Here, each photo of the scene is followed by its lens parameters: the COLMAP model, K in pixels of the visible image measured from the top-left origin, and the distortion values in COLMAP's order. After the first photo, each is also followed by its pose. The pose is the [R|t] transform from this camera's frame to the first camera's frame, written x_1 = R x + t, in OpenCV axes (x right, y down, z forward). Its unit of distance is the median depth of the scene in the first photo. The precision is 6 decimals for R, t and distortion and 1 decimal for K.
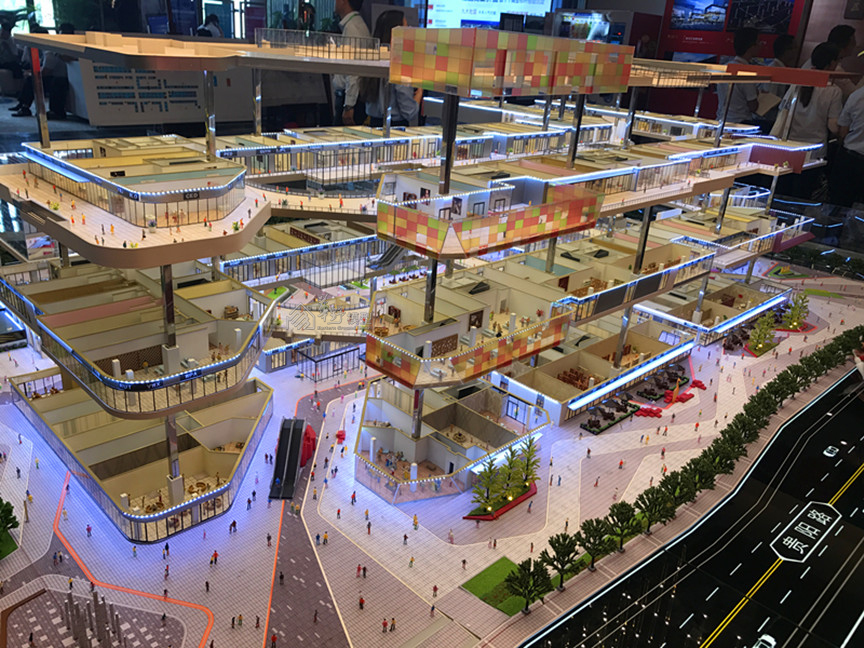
lens RADIAL K [[710.7, 0, 432.0], [0, 710.7, 324.0], [0, 0, 1]] dist [0.016752, -0.006904]
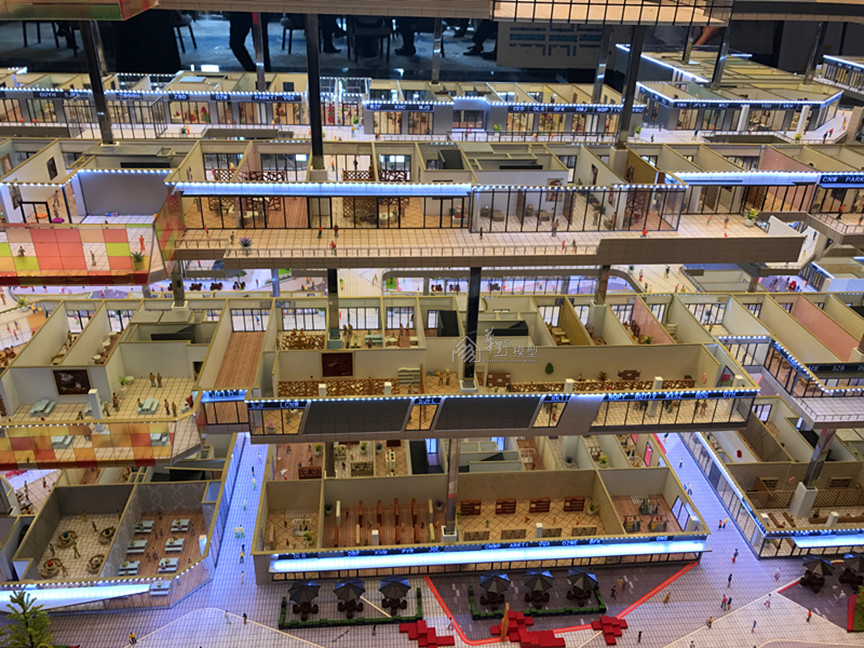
lens RADIAL K [[706.9, 0, 432.0], [0, 706.9, 324.0], [0, 0, 1]] dist [0.045599, -0.063359]
pose [[0.772450, 0.264883, -0.577198, 0.388371], [-0.226199, 0.964014, 0.139680, -0.127001], [0.593426, 0.022665, 0.804569, 0.389595]]
